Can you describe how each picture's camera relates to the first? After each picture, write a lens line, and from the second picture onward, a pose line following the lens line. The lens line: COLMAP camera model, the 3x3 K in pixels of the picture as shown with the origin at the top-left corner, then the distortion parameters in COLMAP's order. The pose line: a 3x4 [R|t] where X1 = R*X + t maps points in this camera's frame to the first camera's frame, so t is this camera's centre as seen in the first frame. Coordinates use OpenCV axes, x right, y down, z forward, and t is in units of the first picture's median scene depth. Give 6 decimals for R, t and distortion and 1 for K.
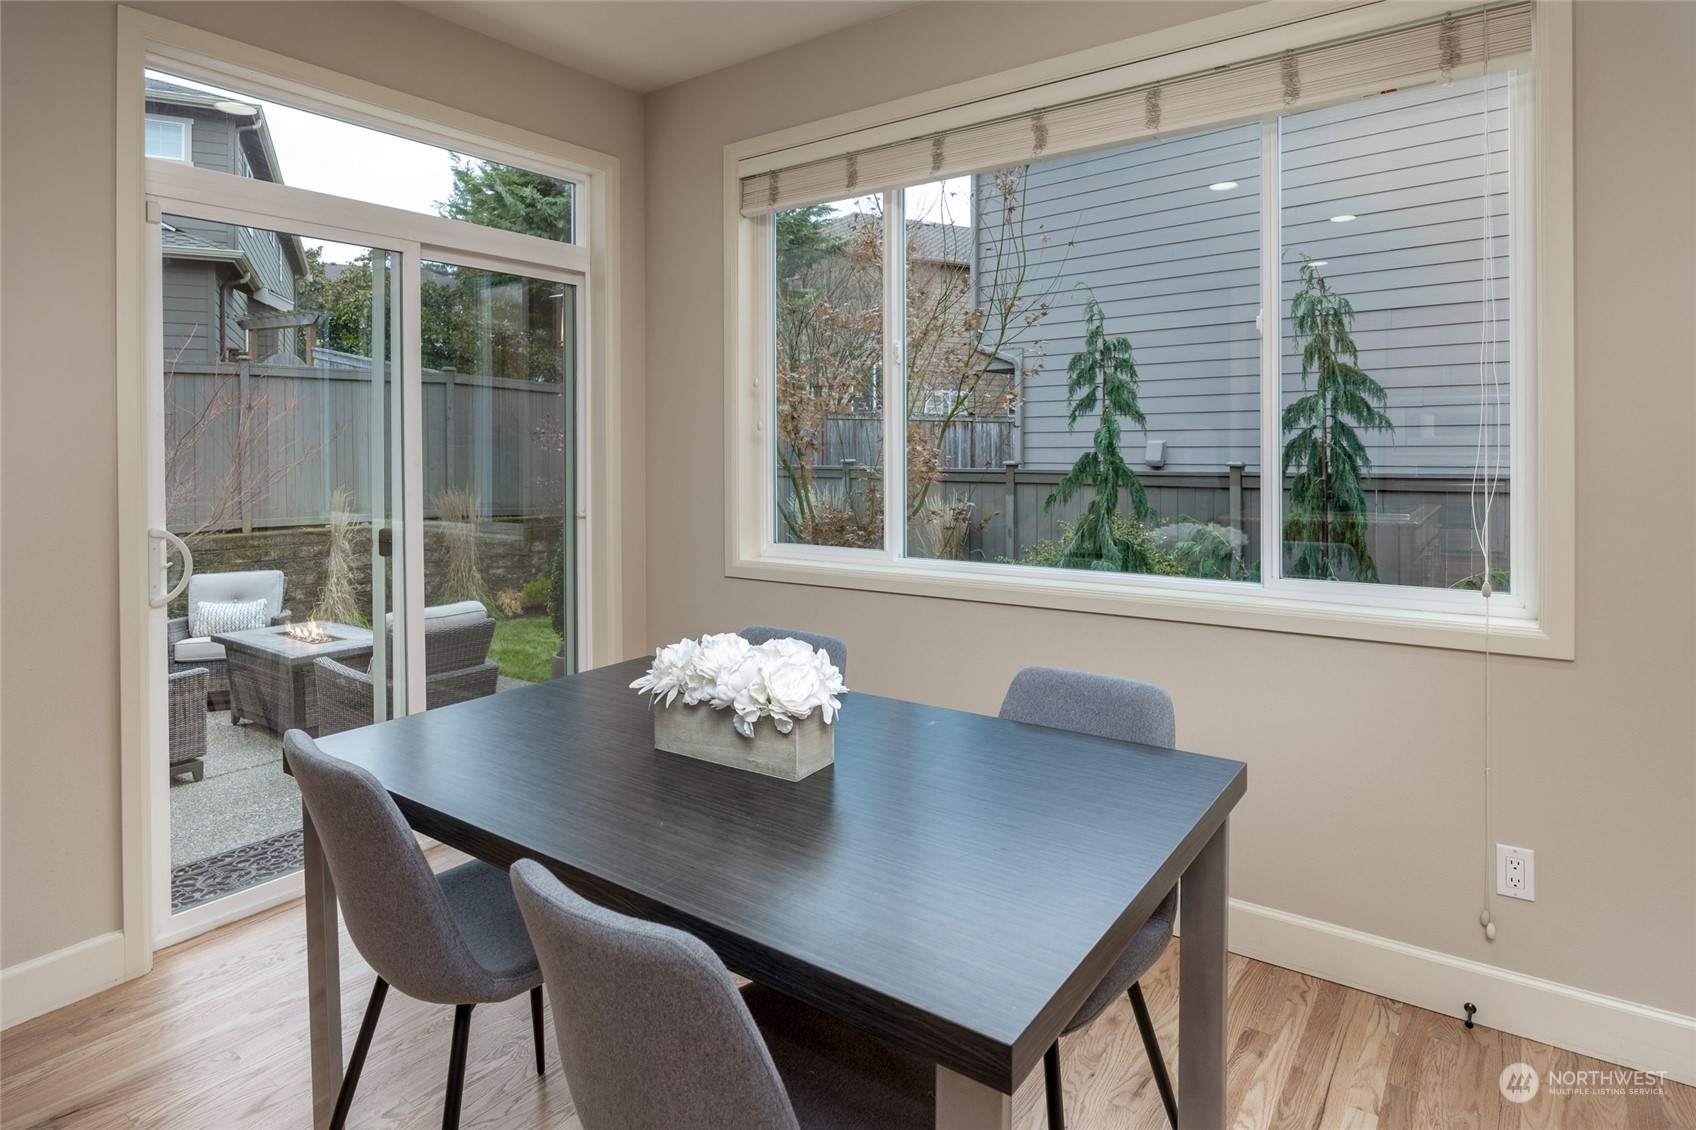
lens RADIAL K [[928.0, 0, 859.1], [0, 928.0, 454.8], [0, 0, 1]] dist [0.008337, 0.001376]
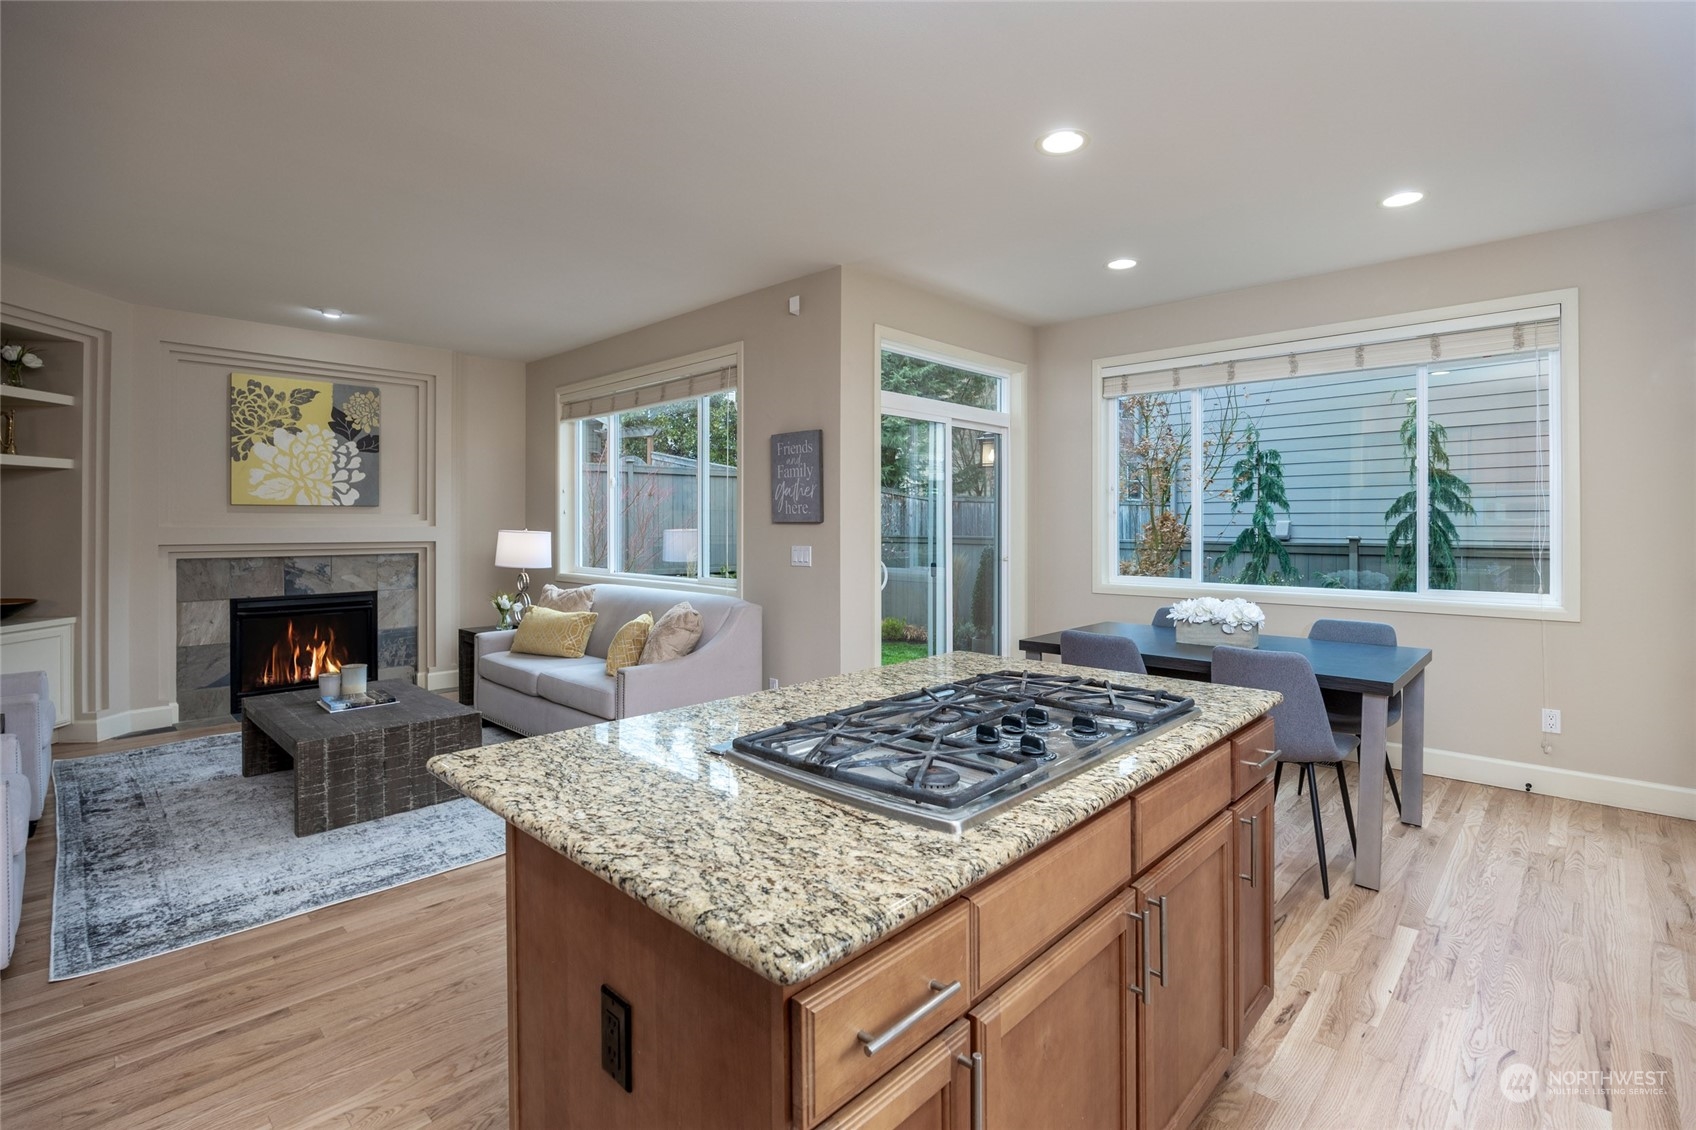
lens RADIAL K [[780.8, 0, 877.9], [0, 780.8, 521.3], [0, 0, 1]] dist [-0.001912, -0.000120]
pose [[0.992491, 0.006829, -0.122125, -0.192866], [-0.008293, 0.999900, -0.011486, 0.005176], [0.122034, 0.012412, 0.992448, -0.303054]]
